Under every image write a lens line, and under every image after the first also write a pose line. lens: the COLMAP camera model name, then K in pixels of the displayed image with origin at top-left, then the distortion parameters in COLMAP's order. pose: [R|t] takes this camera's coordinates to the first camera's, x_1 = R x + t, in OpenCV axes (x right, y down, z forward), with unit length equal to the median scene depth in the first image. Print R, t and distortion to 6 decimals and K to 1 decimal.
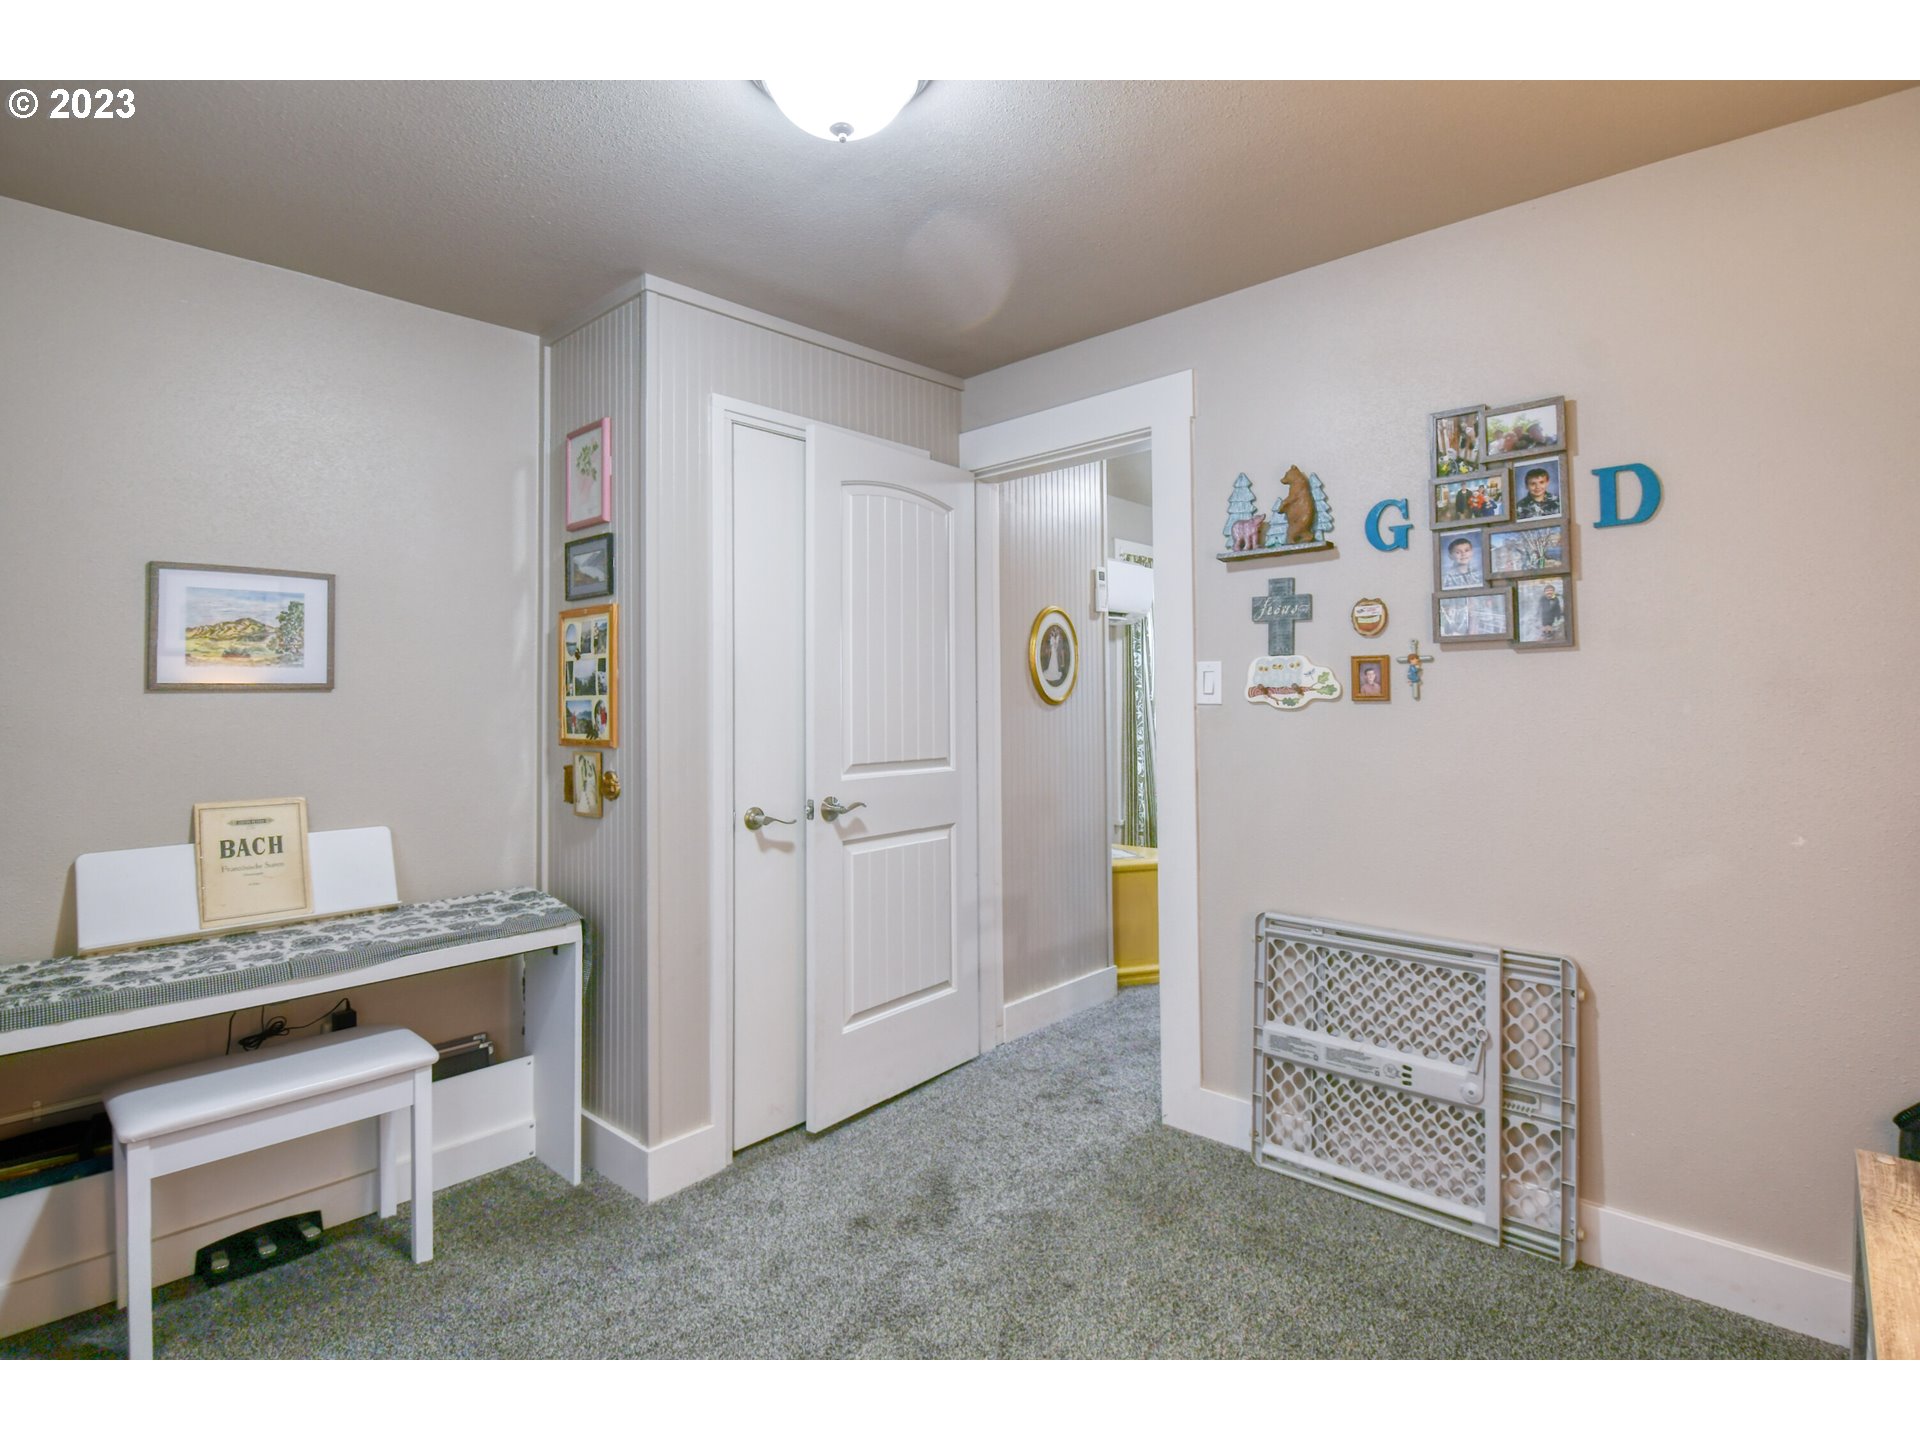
lens RADIAL K [[963.5, 0, 955.3], [0, 963.5, 672.5], [0, 0, 1]] dist [0.000360, -0.000283]
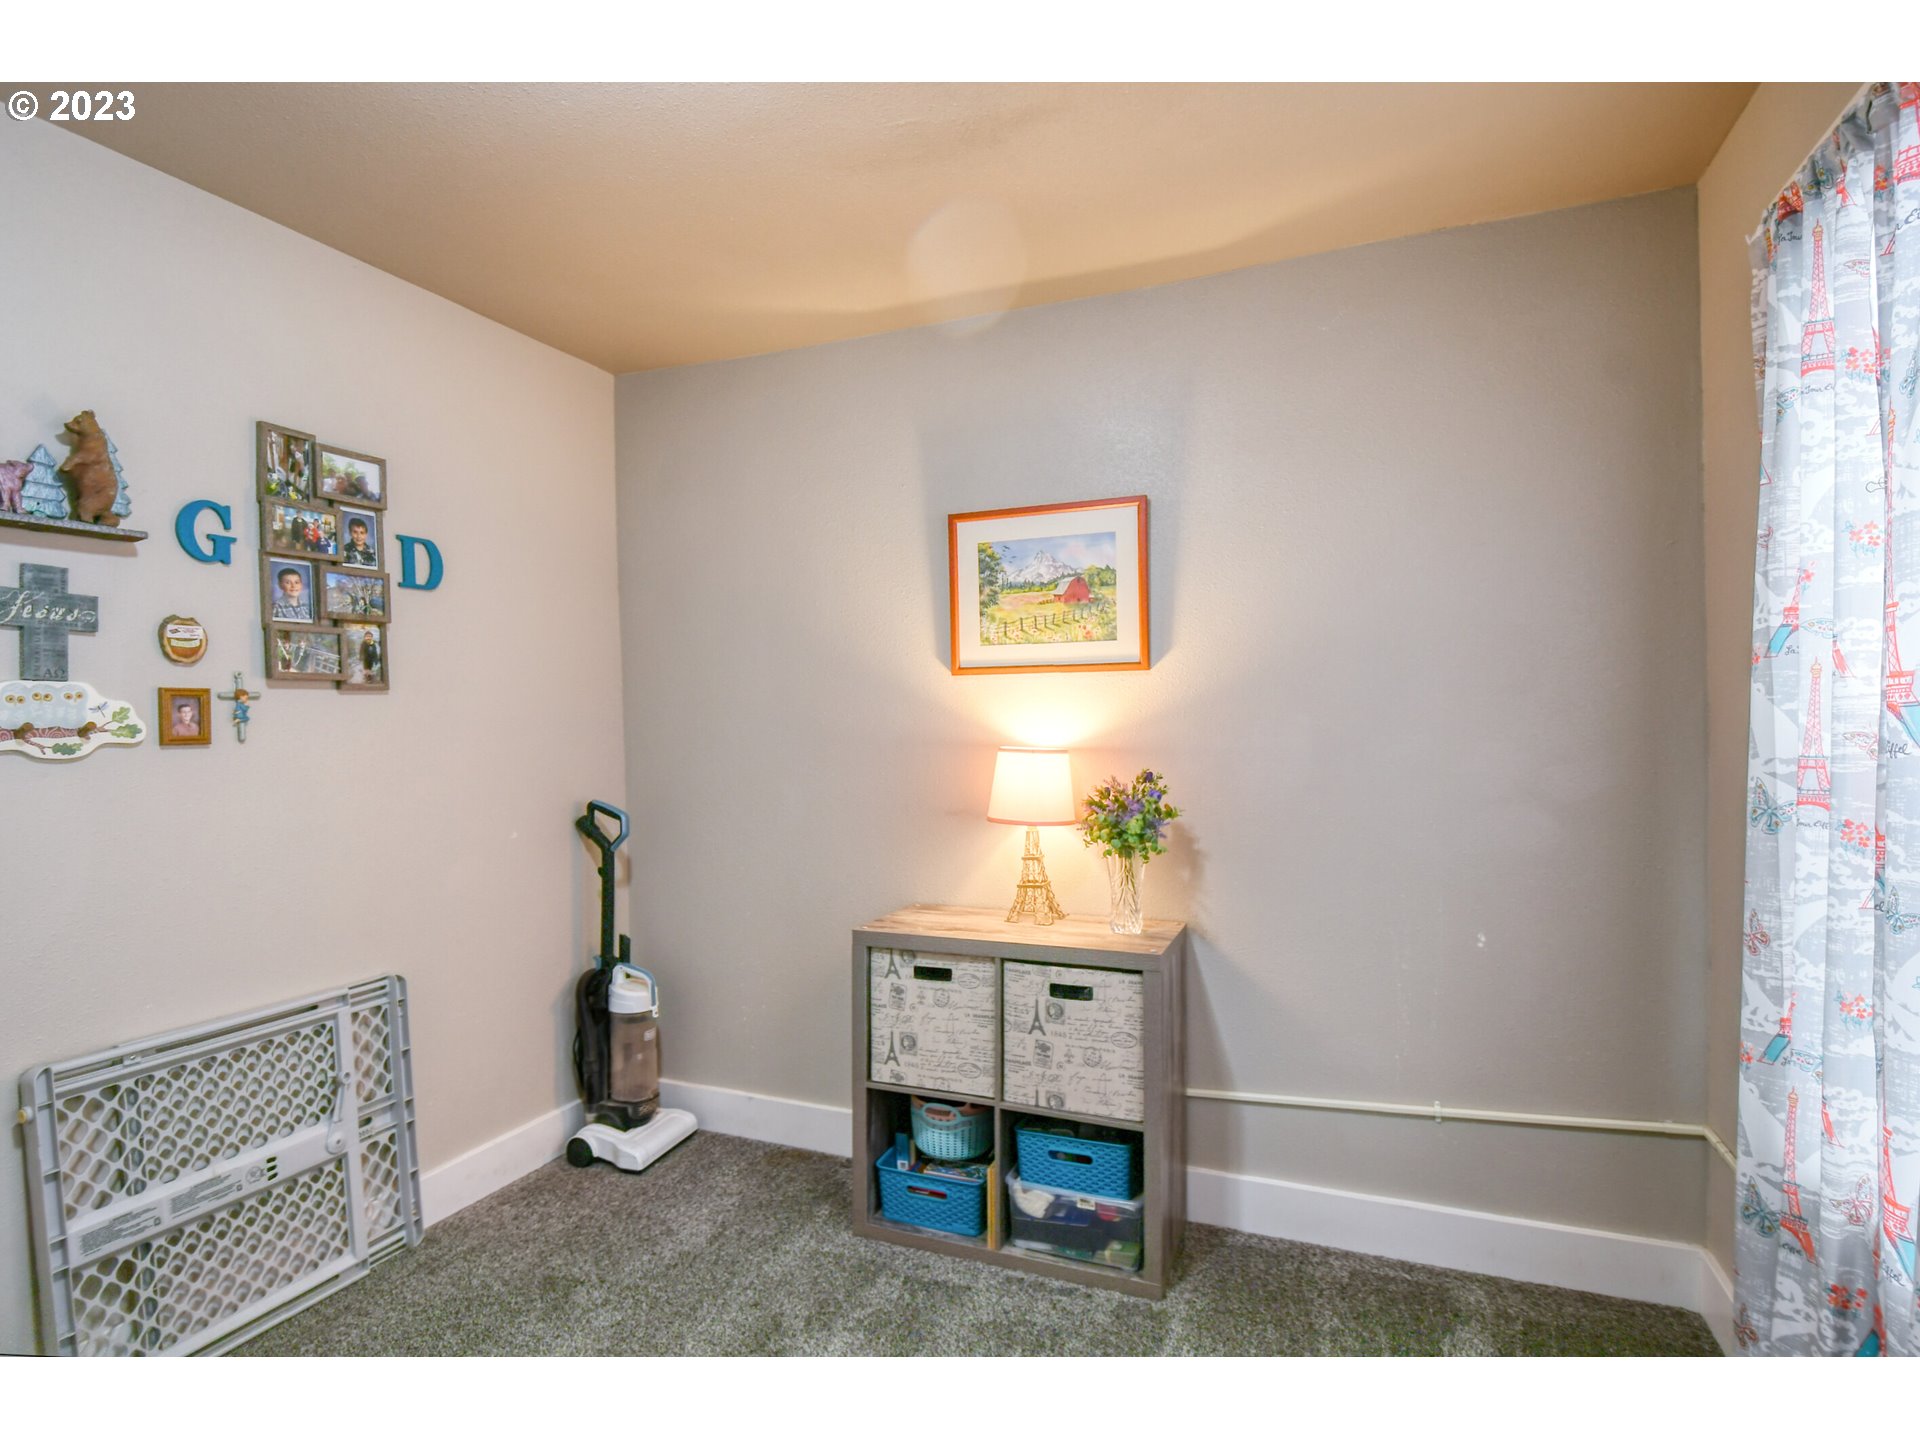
lens RADIAL K [[962.5, 0, 968.9], [0, 962.5, 734.9], [0, 0, 1]] dist [0.018540, -0.025311]
pose [[-0.356282, 0.003702, 0.934371, -0.573992], [0.001576, 0.999993, -0.003361, 0.026172], [-0.934377, 0.000275, -0.356286, 0.709834]]
